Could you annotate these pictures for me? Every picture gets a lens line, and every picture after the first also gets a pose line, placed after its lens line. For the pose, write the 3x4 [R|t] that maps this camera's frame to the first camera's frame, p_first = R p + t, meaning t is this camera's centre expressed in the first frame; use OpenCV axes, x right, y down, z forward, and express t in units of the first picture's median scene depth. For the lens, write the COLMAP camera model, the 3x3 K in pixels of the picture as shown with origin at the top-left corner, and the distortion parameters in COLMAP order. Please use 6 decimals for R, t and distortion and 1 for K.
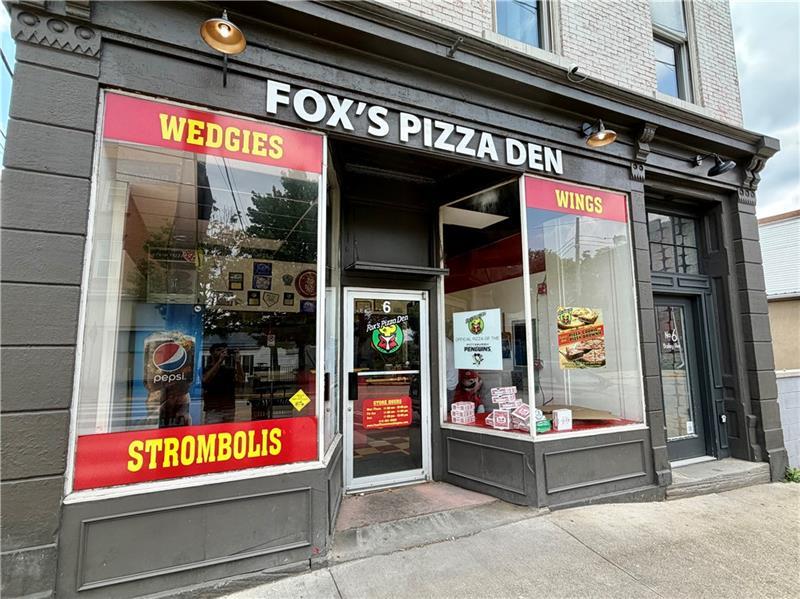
lens RADIAL K [[394.6, 0, 400.0], [0, 394.6, 299.5], [0, 0, 1]] dist [0.001762, 0.000233]
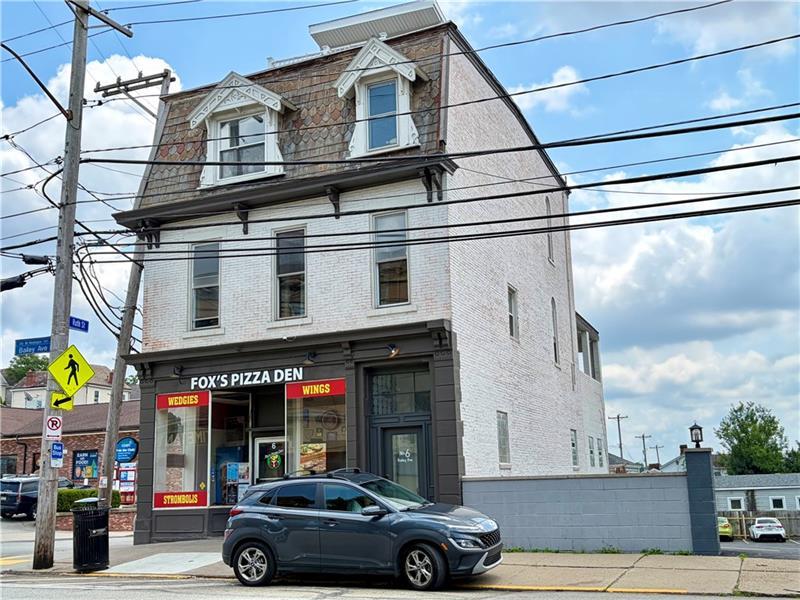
lens RADIAL K [[873.2, 0, 400.0], [0, 873.2, 300.0], [0, 0, 1]] dist [0.232401, -0.690957]
pose [[0.671040, -0.157055, -0.724596, 4.310036], [0.112301, 0.987561, -0.110052, -0.168913], [0.732867, -0.007523, 0.680330, -1.823400]]
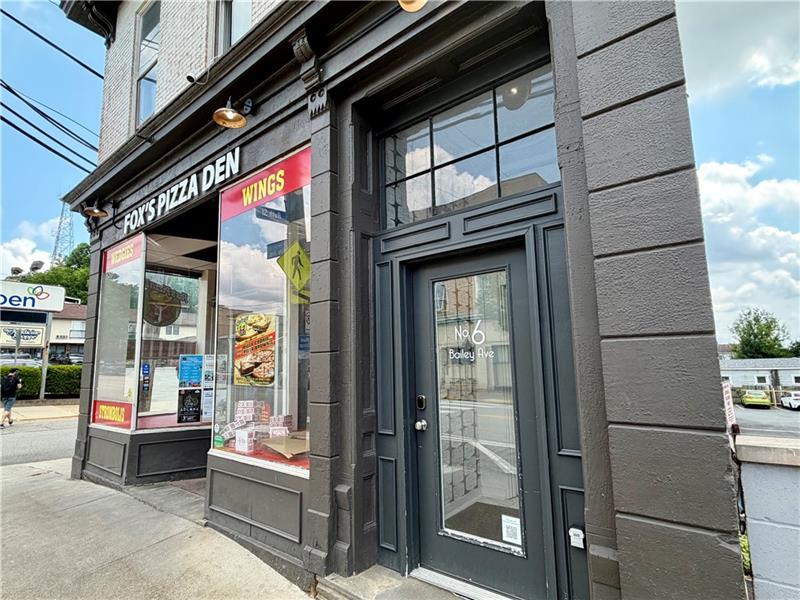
lens RADIAL K [[431.2, 0, 400.0], [0, 431.2, 300.0], [0, 0, 1]] dist [0.000575, 0.000984]
pose [[0.463627, -0.124879, -0.877186, 1.475100], [0.126153, 0.989235, -0.074153, 0.102299], [0.877003, -0.076280, 0.474390, 0.858309]]
